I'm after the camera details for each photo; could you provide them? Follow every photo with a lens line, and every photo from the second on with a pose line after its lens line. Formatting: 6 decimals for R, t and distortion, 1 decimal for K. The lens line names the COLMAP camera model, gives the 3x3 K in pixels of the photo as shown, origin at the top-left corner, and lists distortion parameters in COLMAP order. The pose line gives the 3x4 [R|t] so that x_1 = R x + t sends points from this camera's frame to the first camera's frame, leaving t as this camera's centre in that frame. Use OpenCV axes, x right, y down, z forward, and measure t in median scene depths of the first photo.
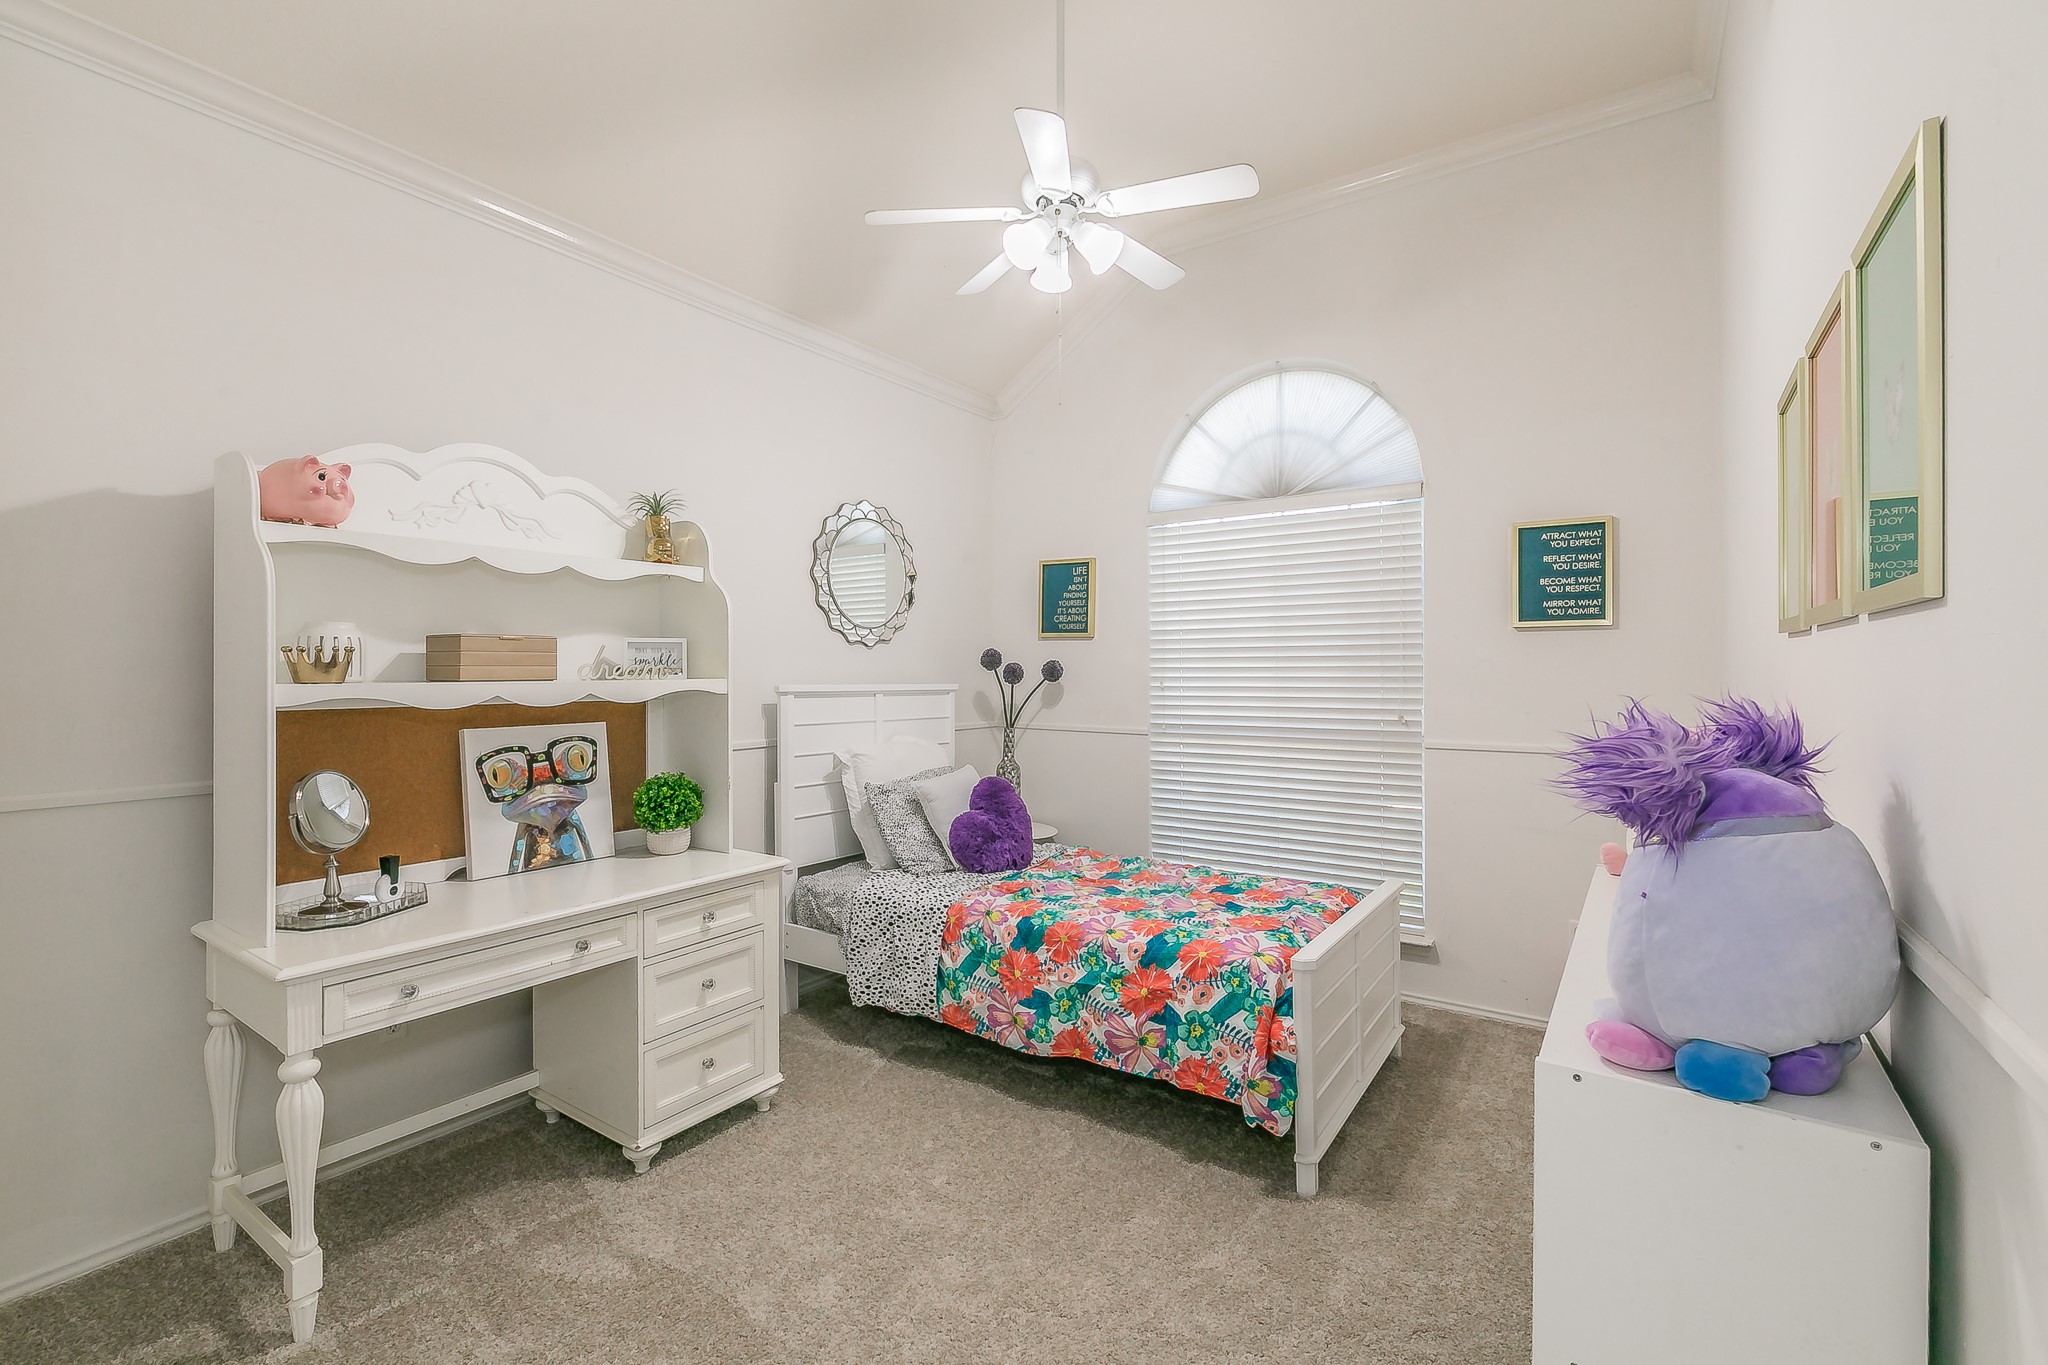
lens RADIAL K [[905.2, 0, 979.5], [0, 905.2, 673.4], [0, 0, 1]] dist [0.000758, -0.000084]
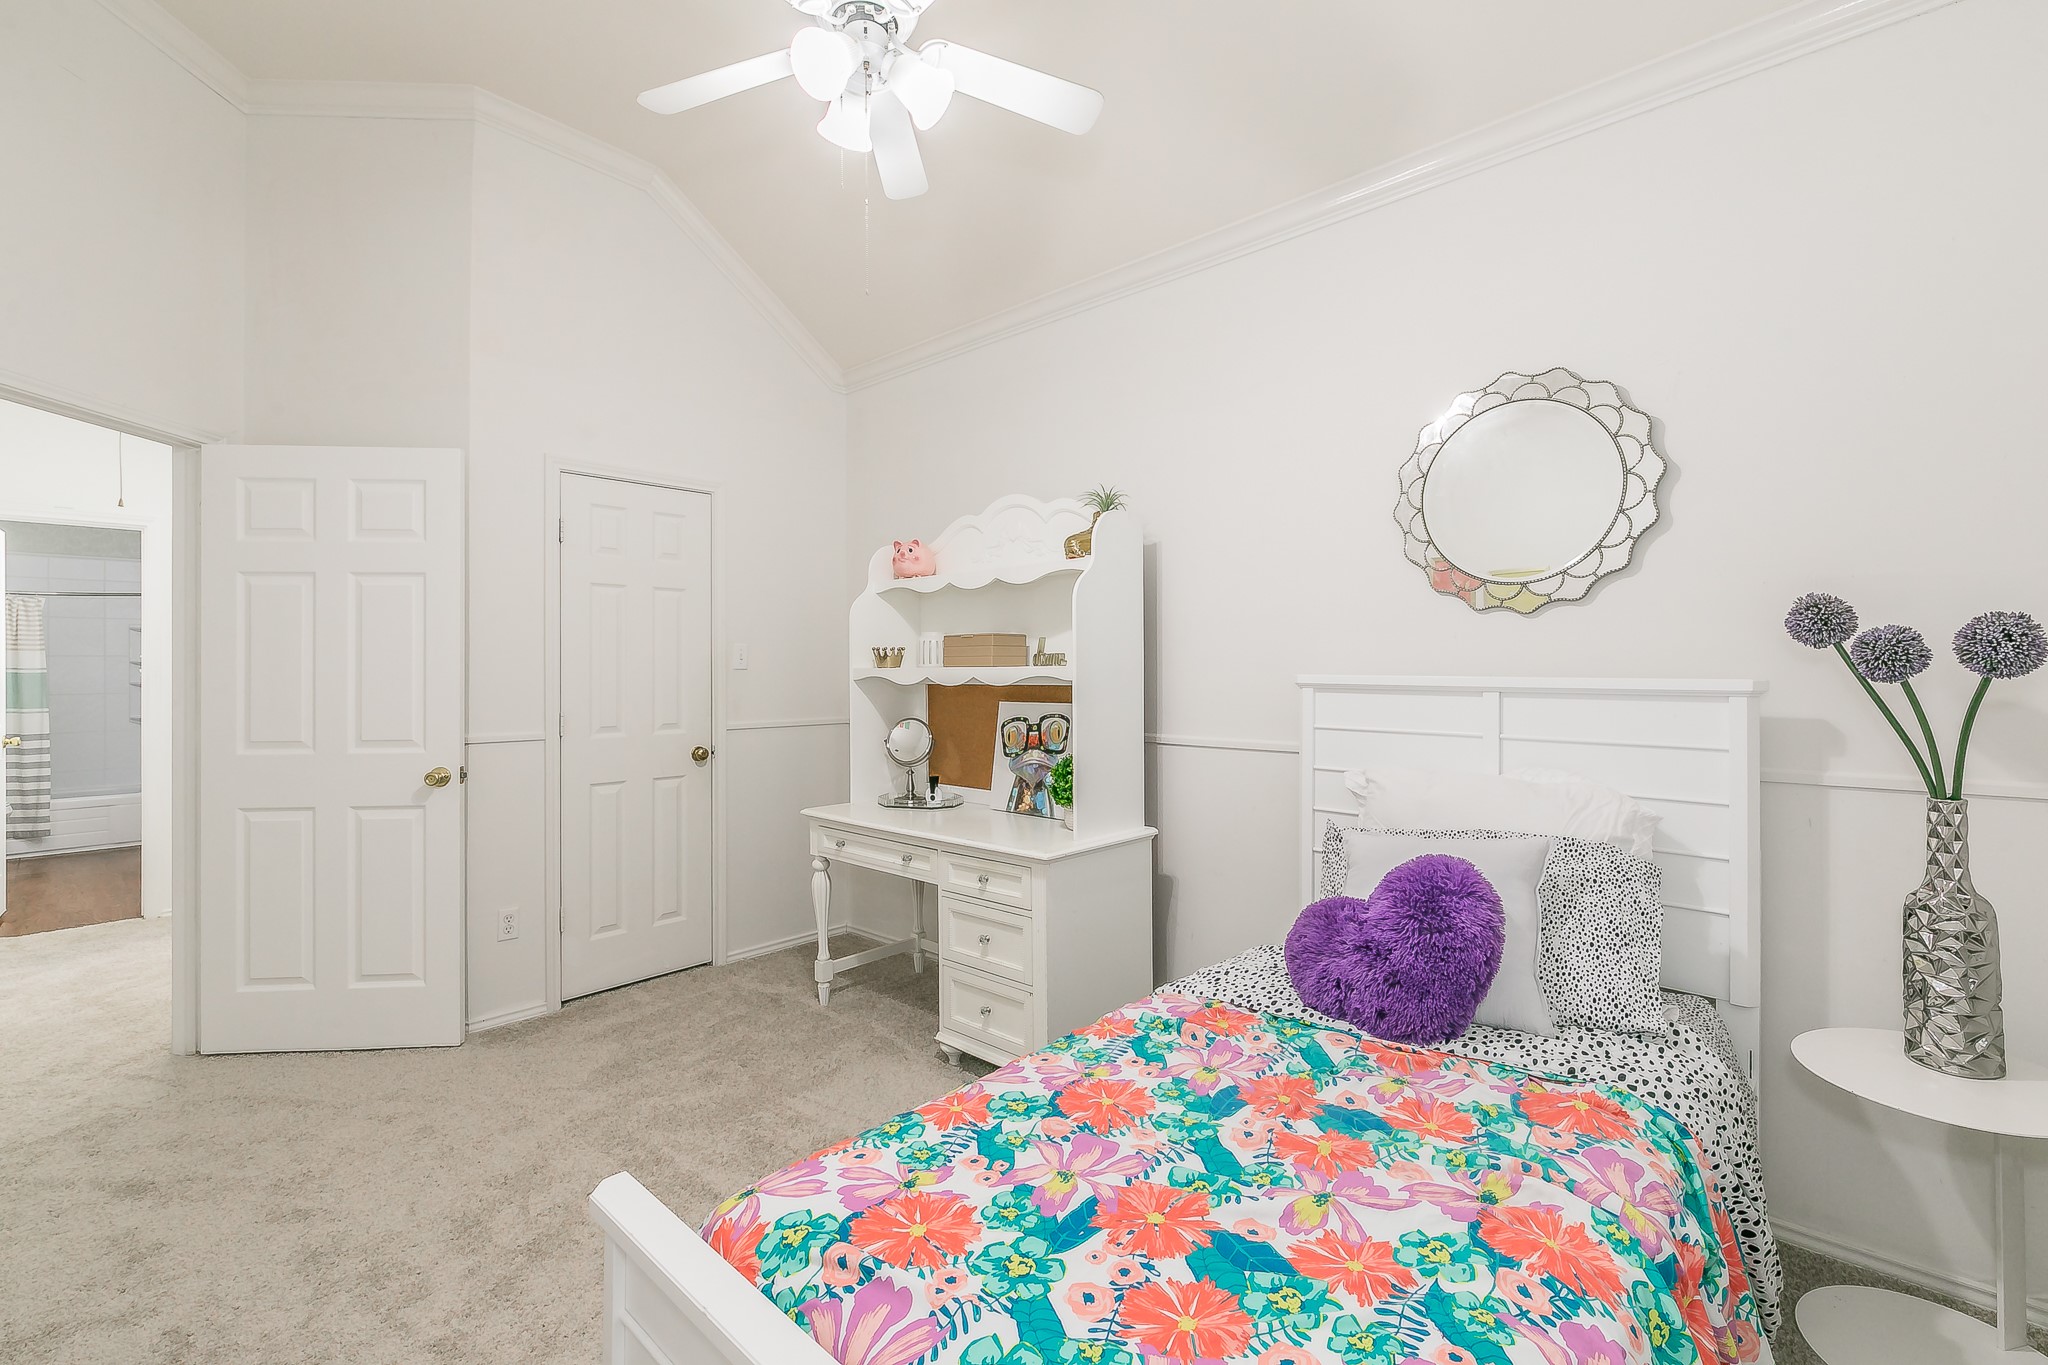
lens RADIAL K [[865.5, 0, 1030.6], [0, 865.5, 666.9], [0, 0, 1]] dist [-0.000460, -0.000039]
pose [[-0.099213, -0.002507, -0.995063, 0.684961], [0.000122, 0.999997, -0.002531, 0.009966], [0.995066, -0.000372, -0.099213, 1.057084]]
